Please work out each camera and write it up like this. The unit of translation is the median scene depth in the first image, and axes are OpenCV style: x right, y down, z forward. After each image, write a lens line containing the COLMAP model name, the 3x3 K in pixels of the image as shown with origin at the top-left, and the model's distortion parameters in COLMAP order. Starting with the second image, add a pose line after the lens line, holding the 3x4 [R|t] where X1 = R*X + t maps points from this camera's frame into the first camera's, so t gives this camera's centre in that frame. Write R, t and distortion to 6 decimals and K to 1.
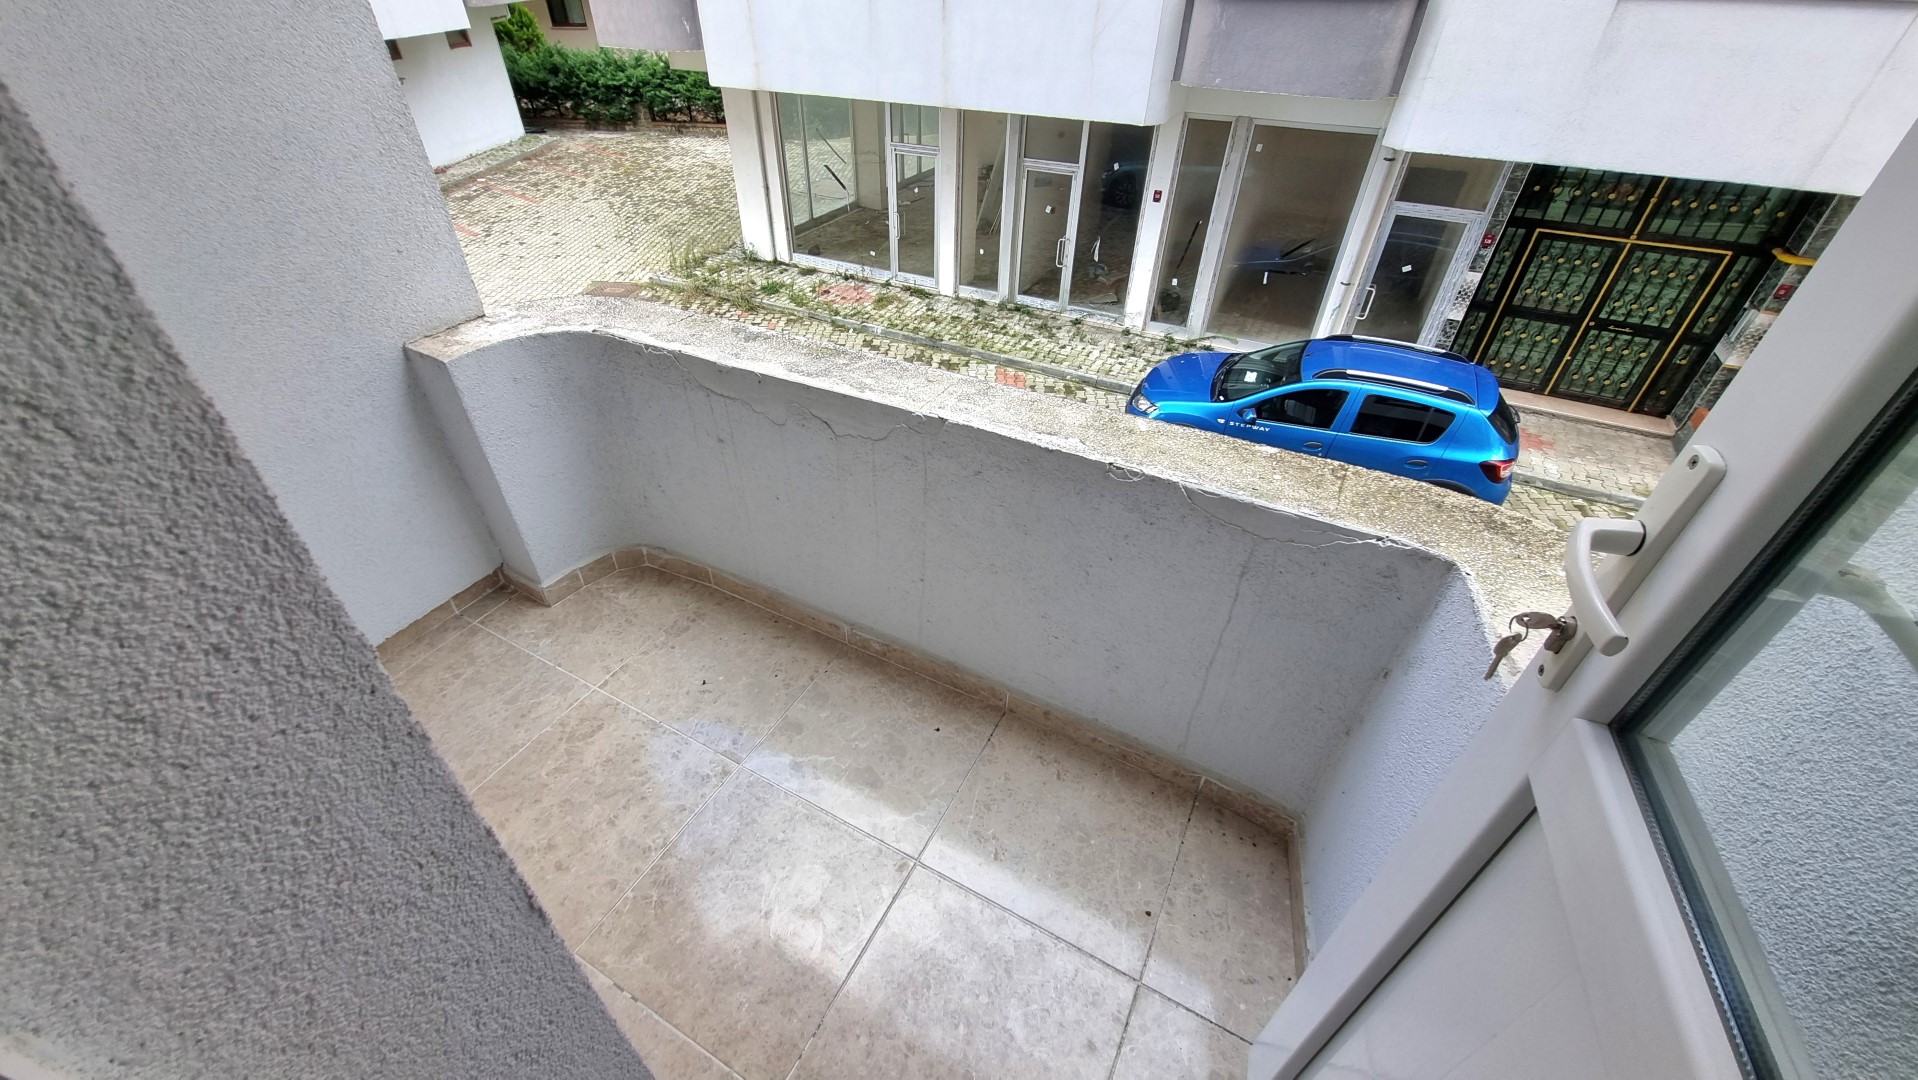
lens RADIAL K [[750.0, 0, 937.9], [0, 750.0, 531.1], [0, 0, 1]] dist [0.020386, 0.000276]
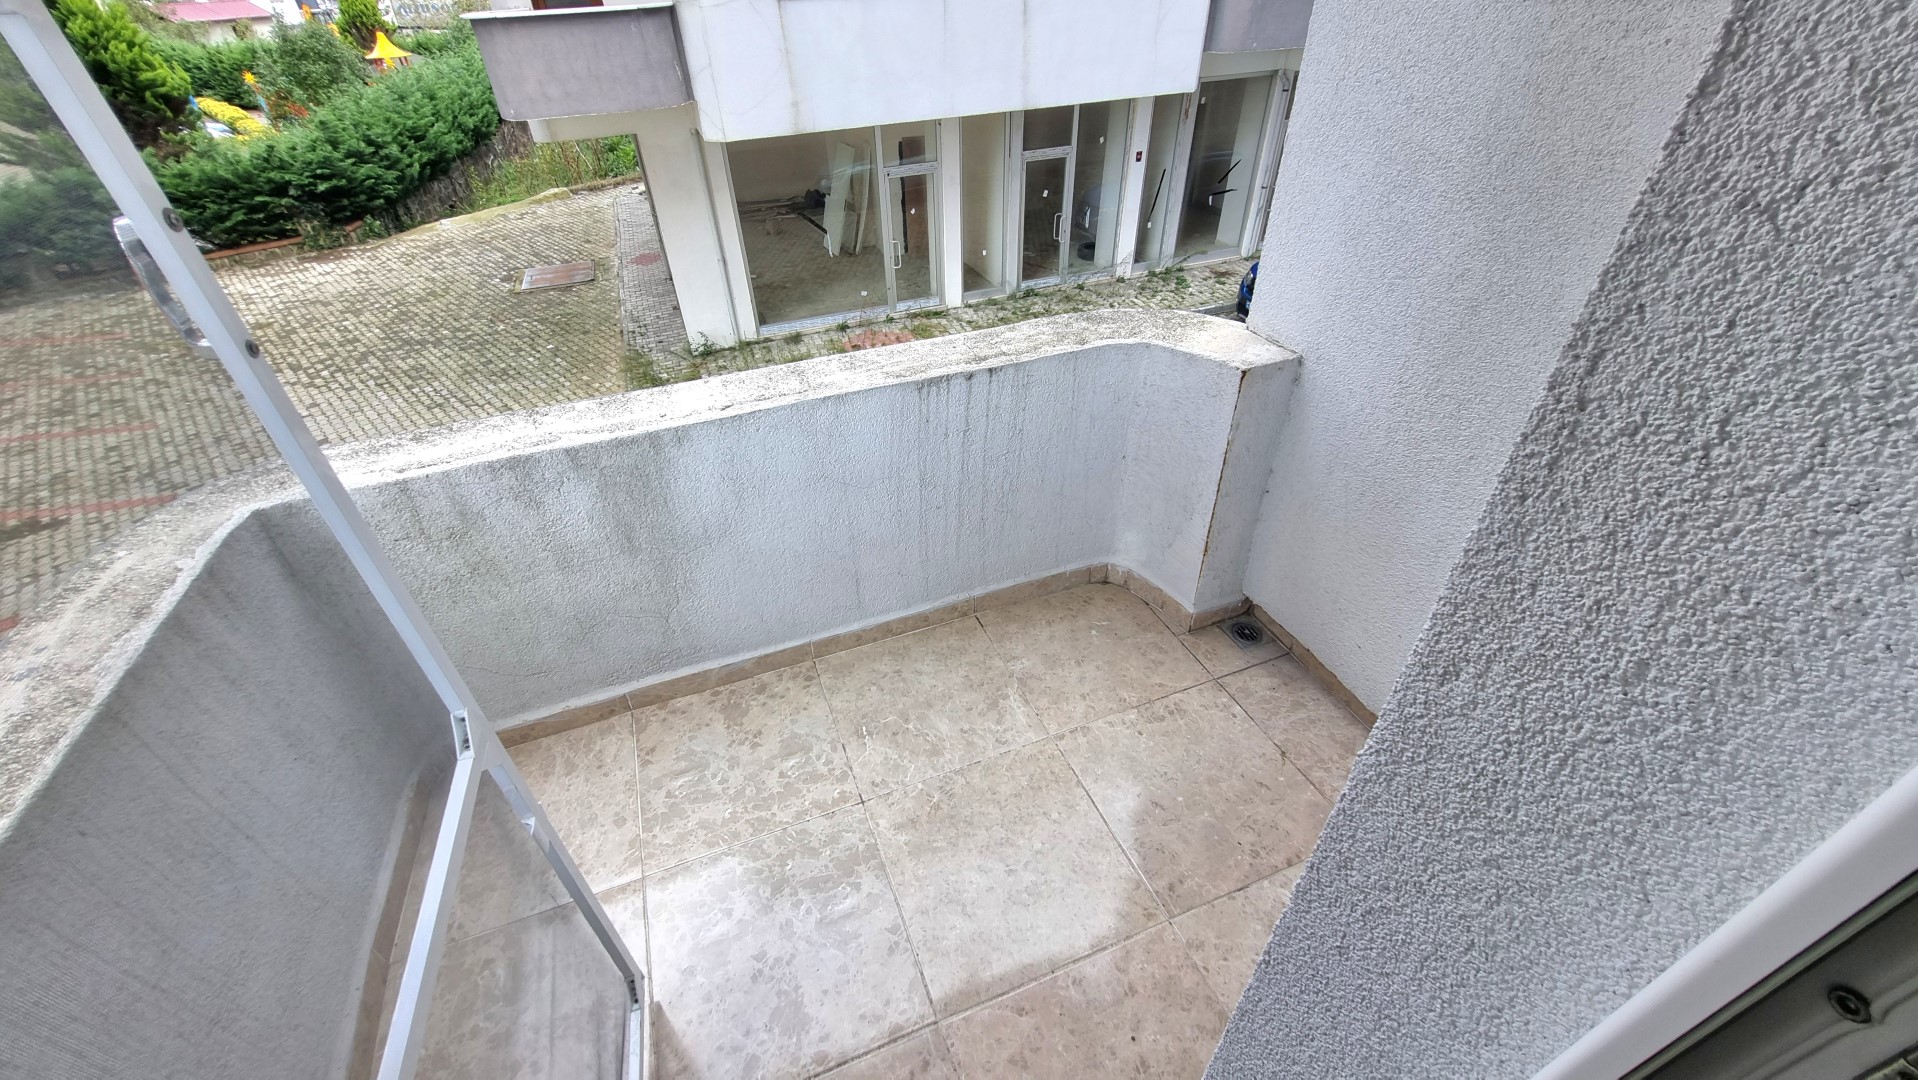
lens RADIAL K [[750.0, 0, 937.9], [0, 750.0, 531.1], [0, 0, 1]] dist [0.020386, 0.000276]
pose [[0.659167, -0.477904, 0.580608, -0.799942], [0.487278, 0.859513, 0.154265, -0.252864], [-0.572764, 0.181231, 0.799435, 0.316540]]
